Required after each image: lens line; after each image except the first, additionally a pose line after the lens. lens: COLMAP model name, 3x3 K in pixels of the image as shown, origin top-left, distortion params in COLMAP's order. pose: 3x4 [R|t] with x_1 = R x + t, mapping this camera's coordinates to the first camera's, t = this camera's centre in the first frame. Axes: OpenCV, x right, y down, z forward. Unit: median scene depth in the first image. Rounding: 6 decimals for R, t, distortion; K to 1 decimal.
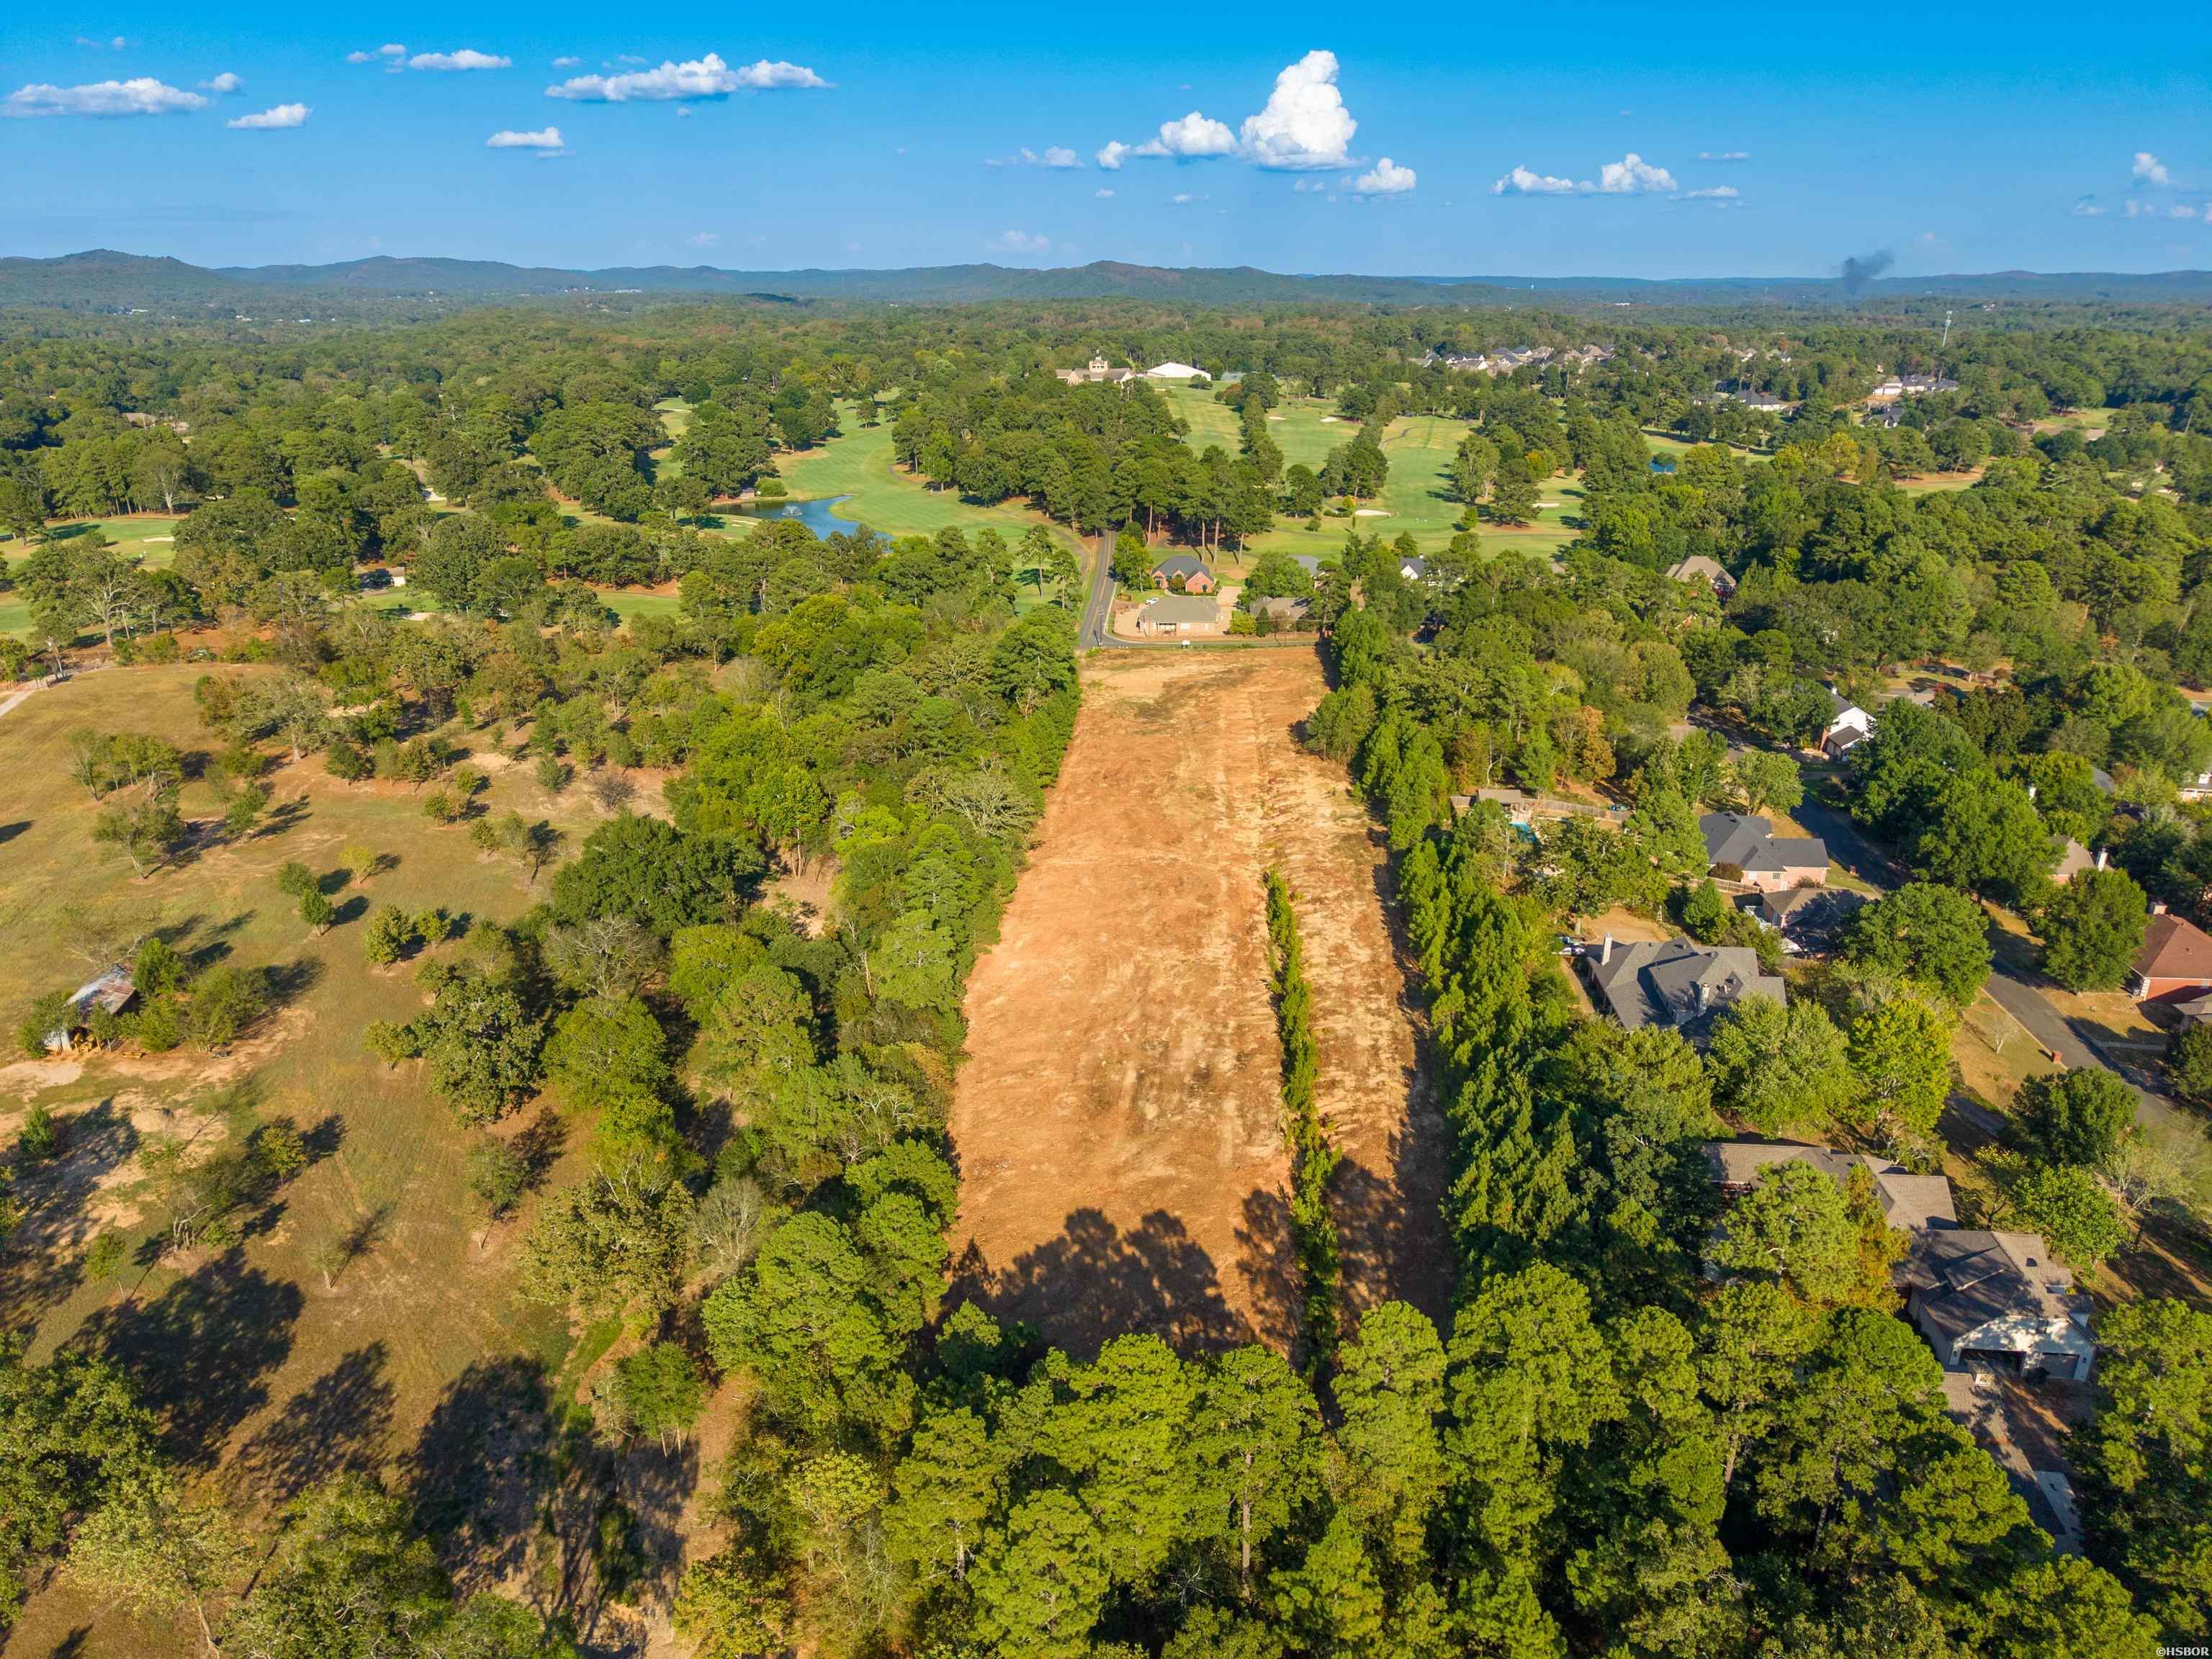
lens RADIAL K [[1477.0, 0, 1104.0], [0, 1477.0, 836.8], [0, 0, 1]] dist [0.027186, -0.027807]
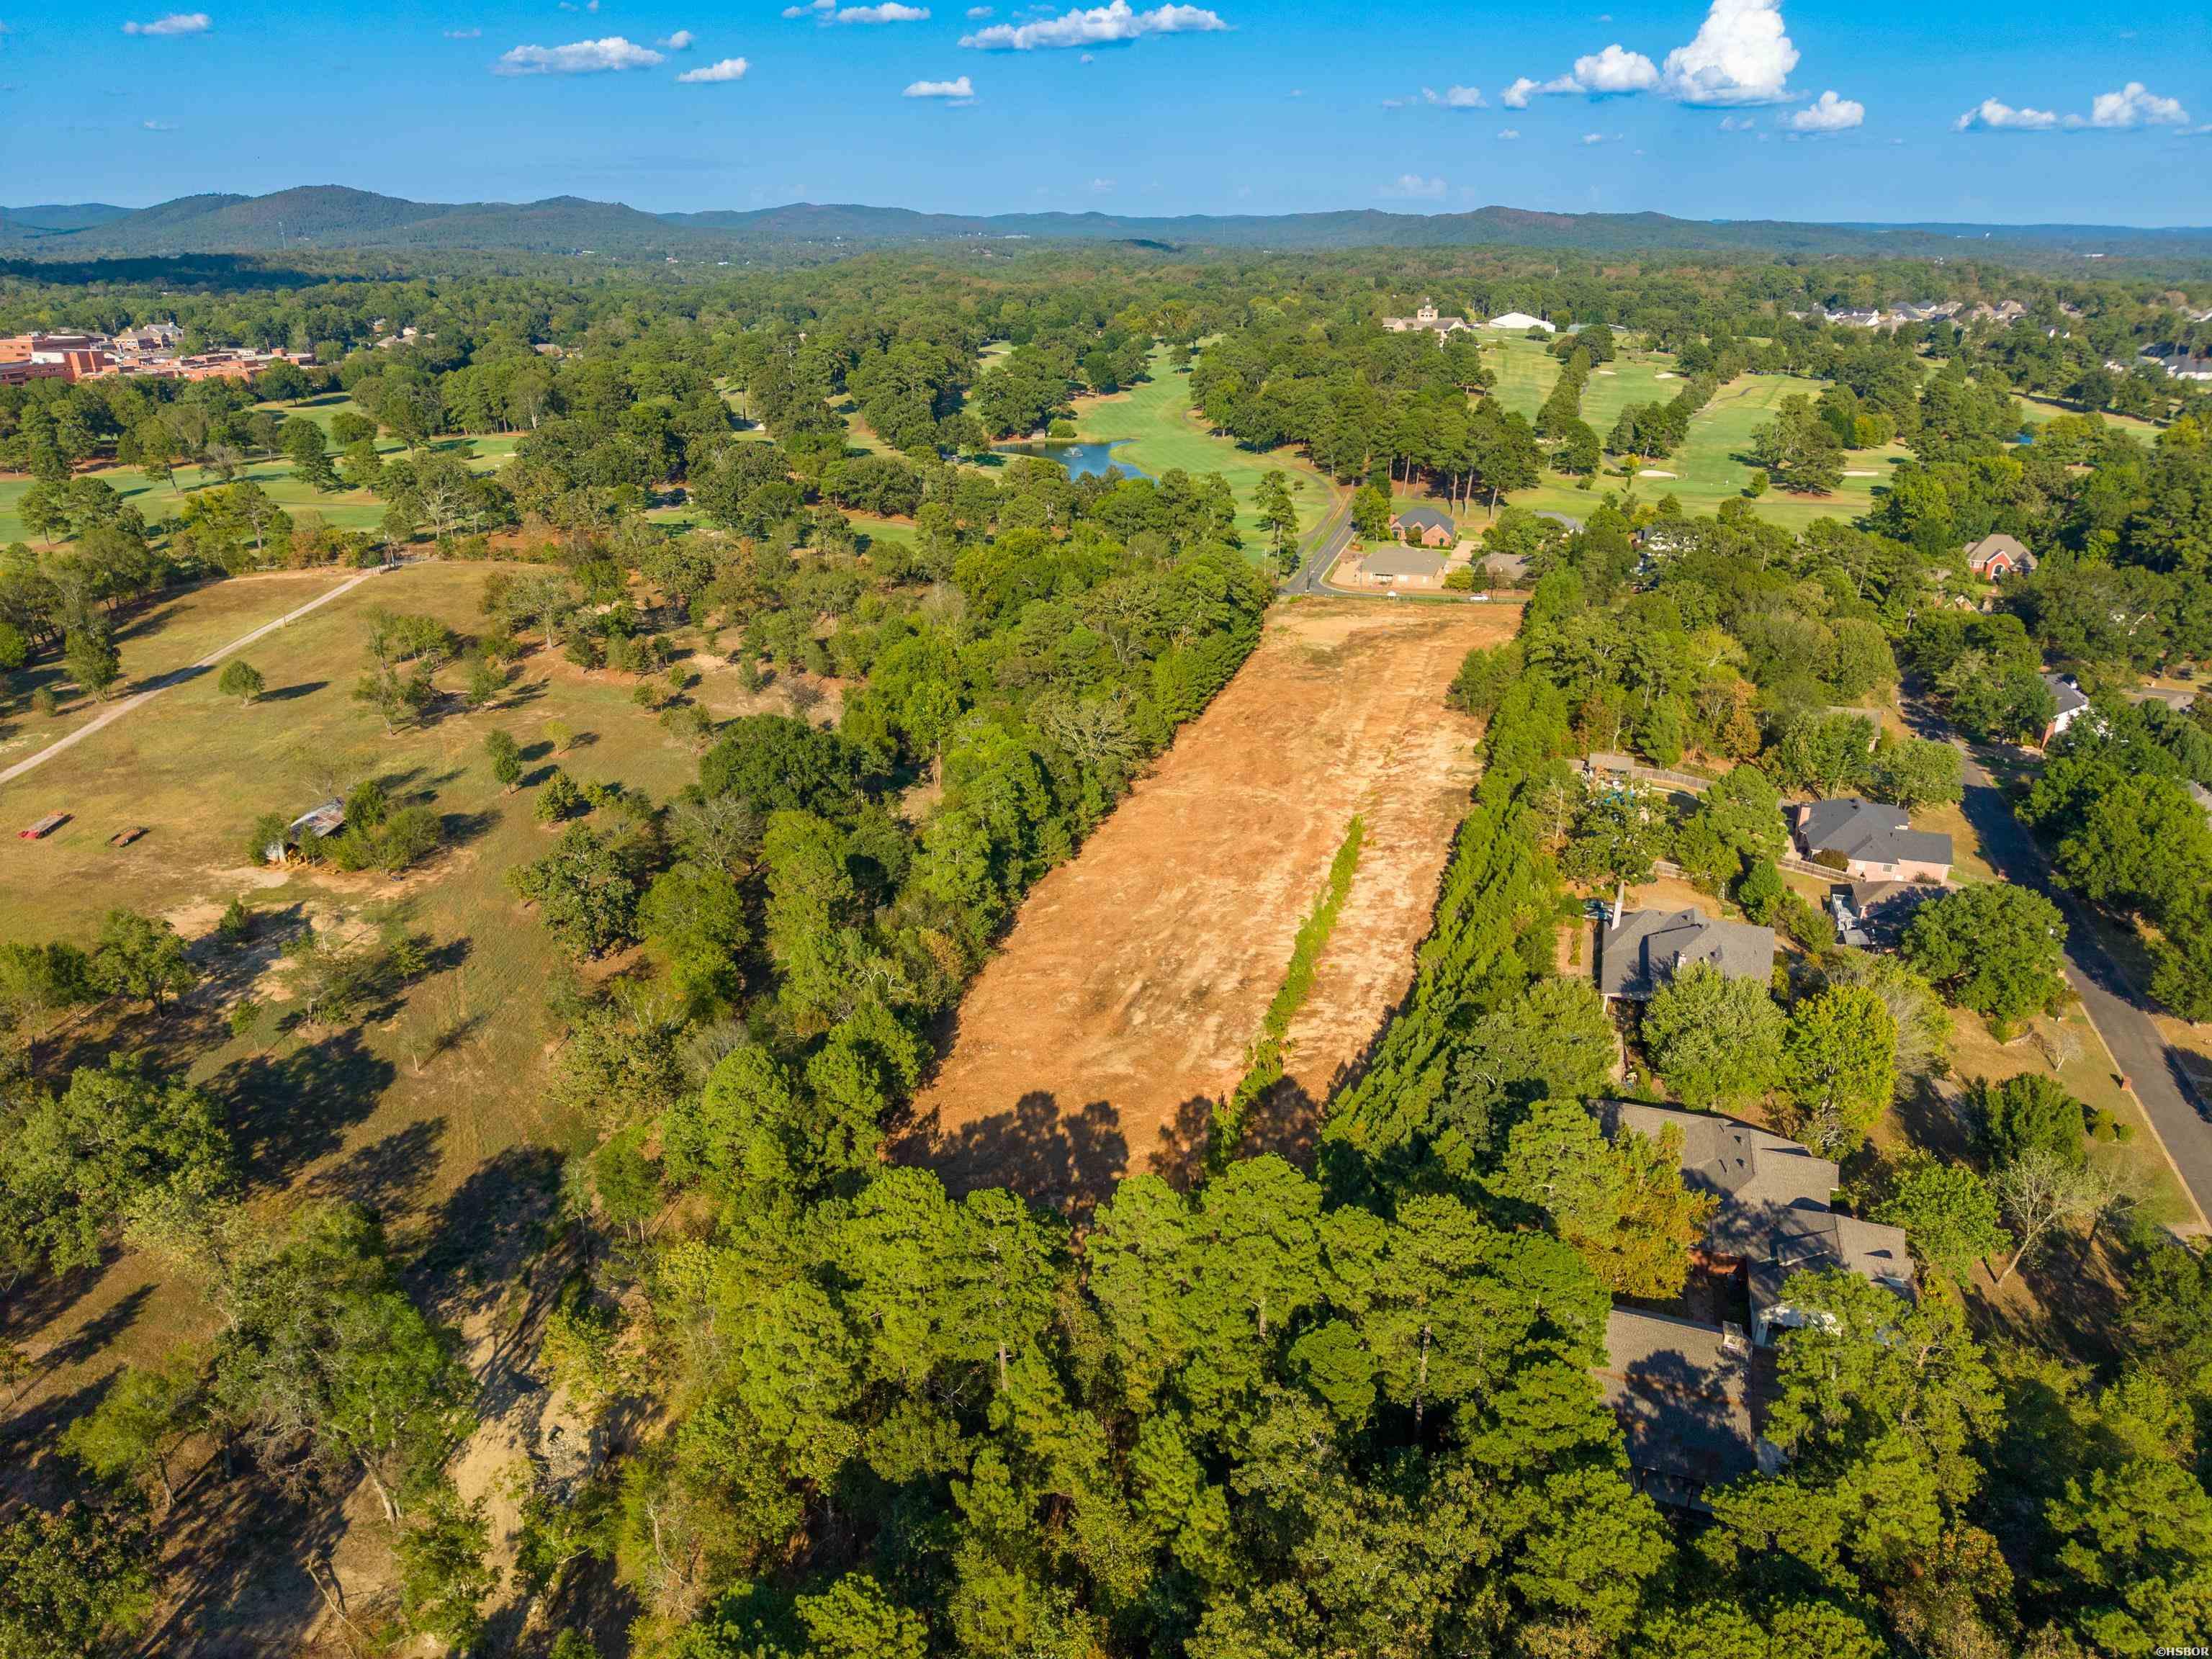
lens RADIAL K [[1477.0, 0, 1104.0], [0, 1477.0, 836.8], [0, 0, 1]] dist [0.027186, -0.027807]
pose [[0.970622, 0.094235, -0.221388, 0.167431], [-0.087233, 0.995335, 0.041218, 0.010398], [0.224239, -0.020695, 0.974314, -0.027748]]
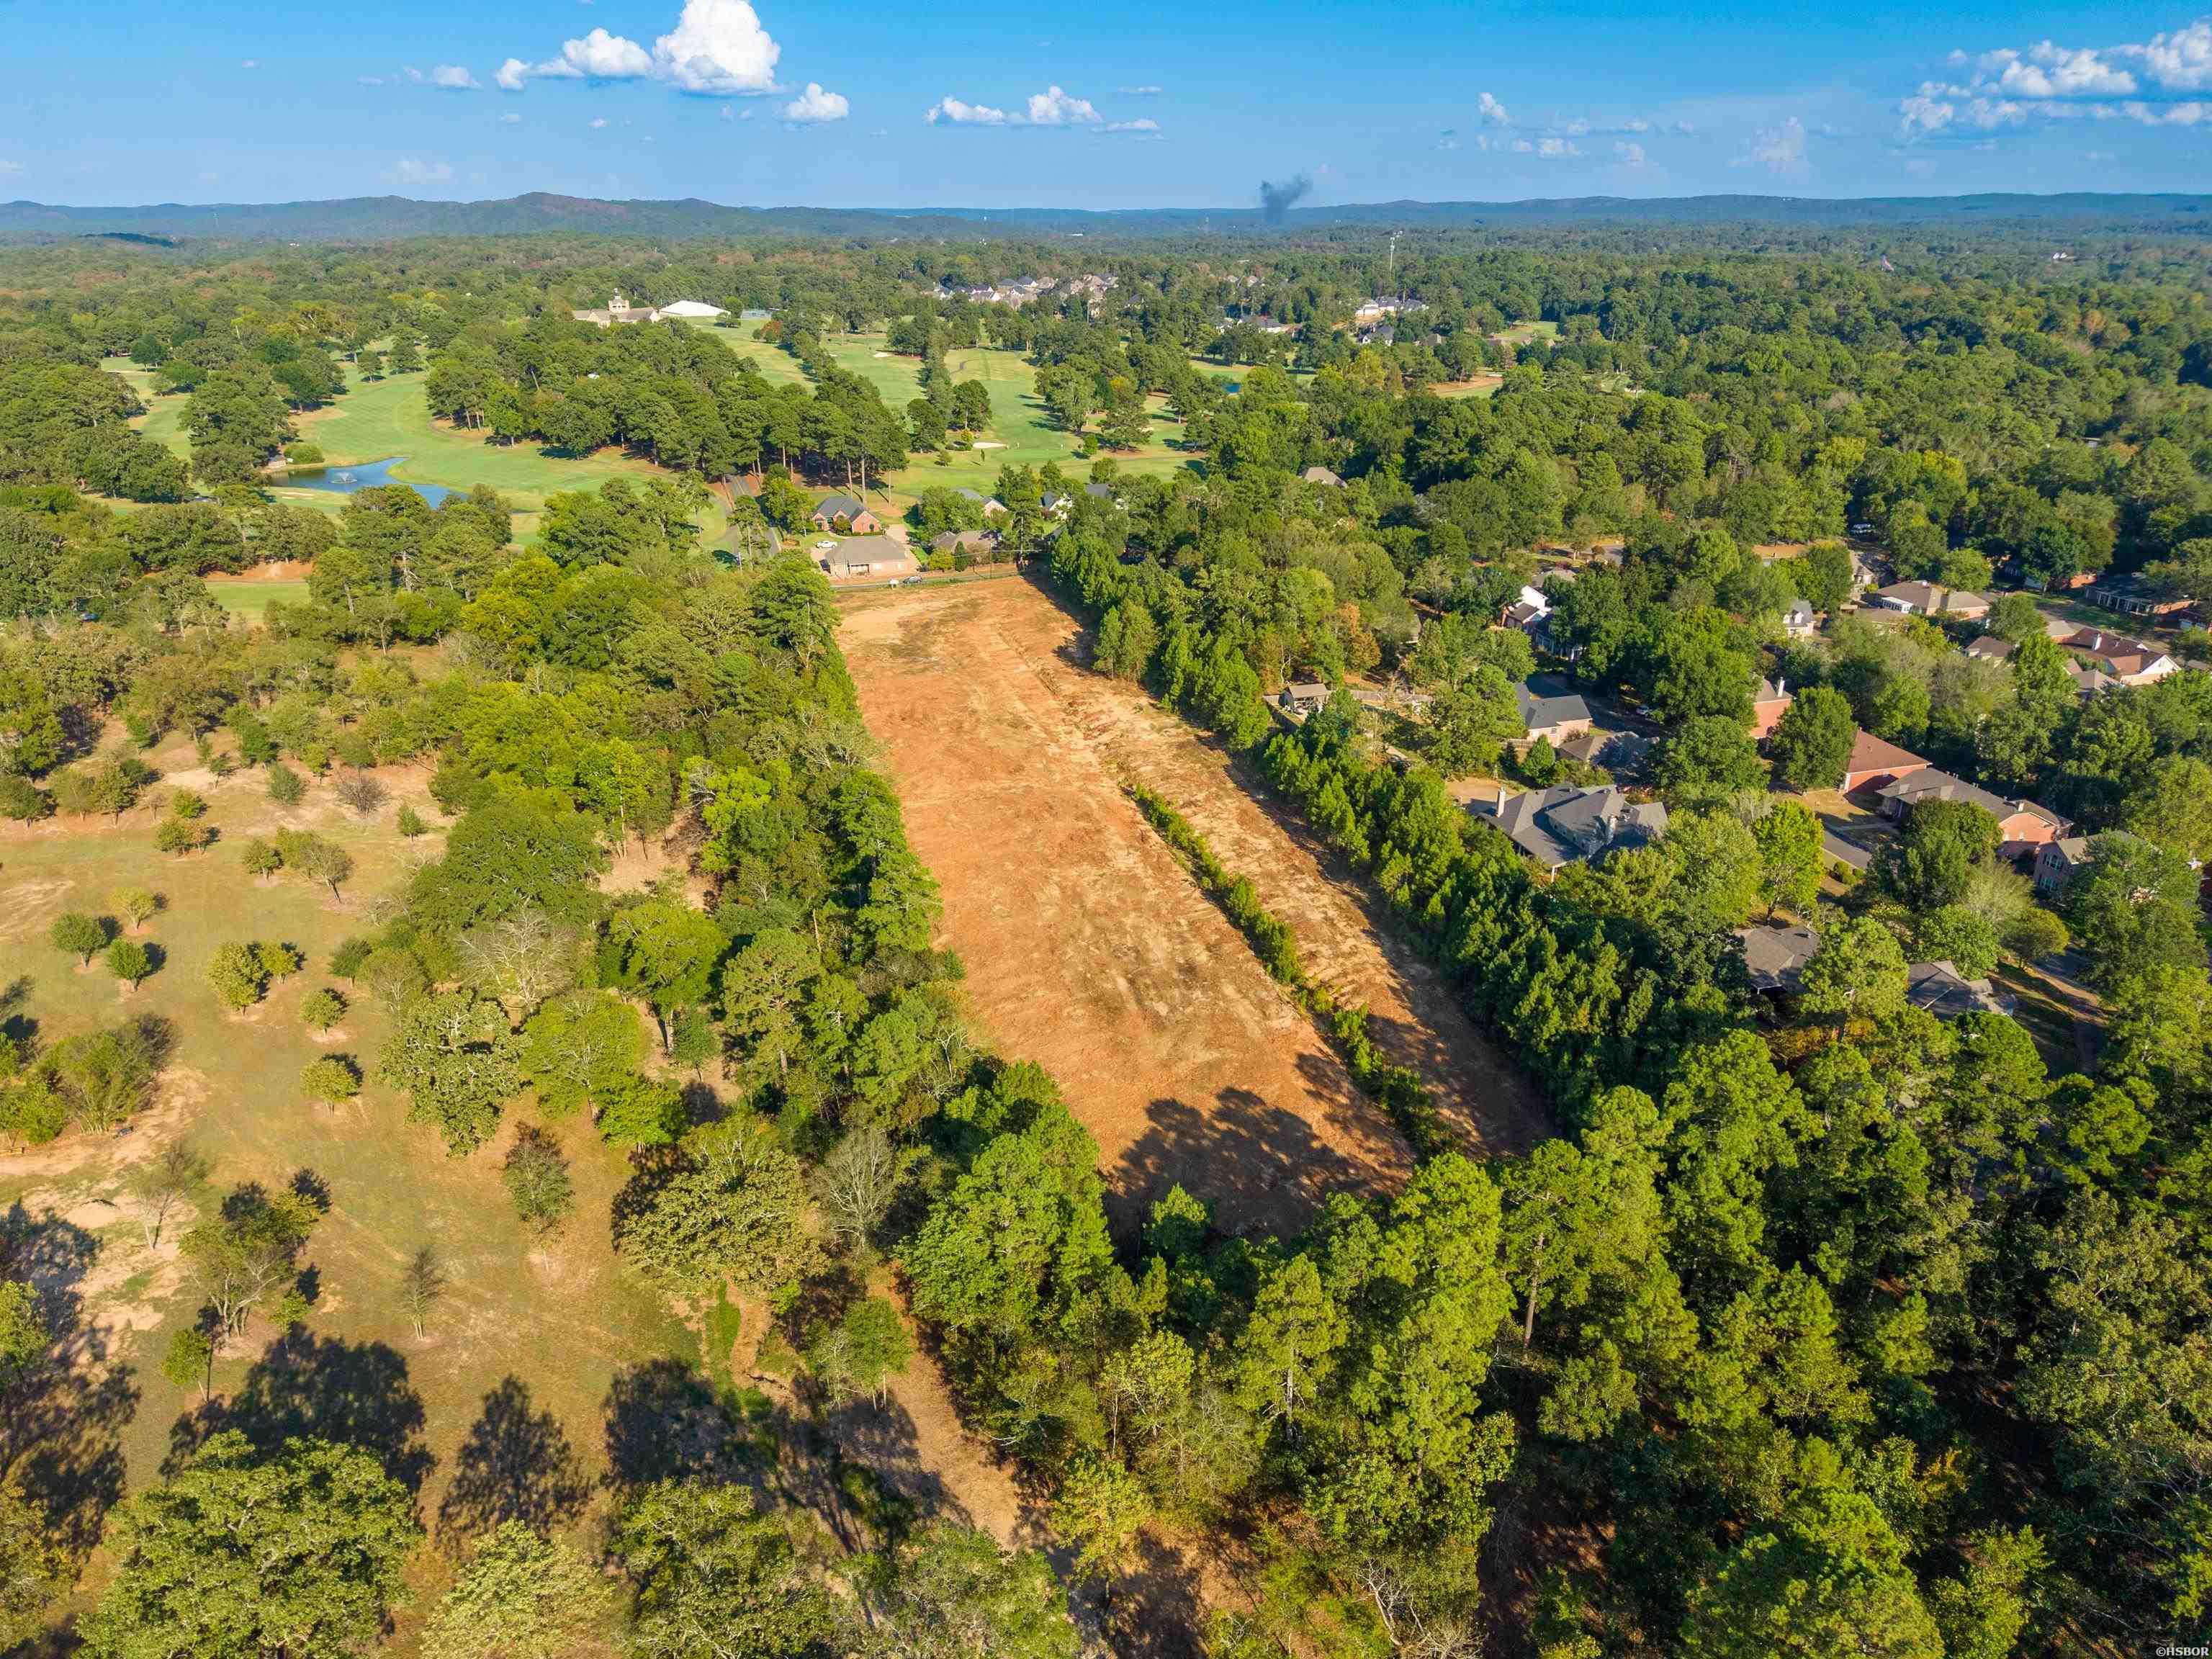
lens RADIAL K [[1494.9, 0, 1103.6], [0, 1494.9, 842.5], [0, 0, 1]] dist [0.034260, -0.035595]
pose [[0.942103, -0.136996, 0.306061, -0.230402], [0.125376, 0.990447, 0.057407, 0.001592], [-0.311002, -0.015710, 0.950279, 0.001012]]
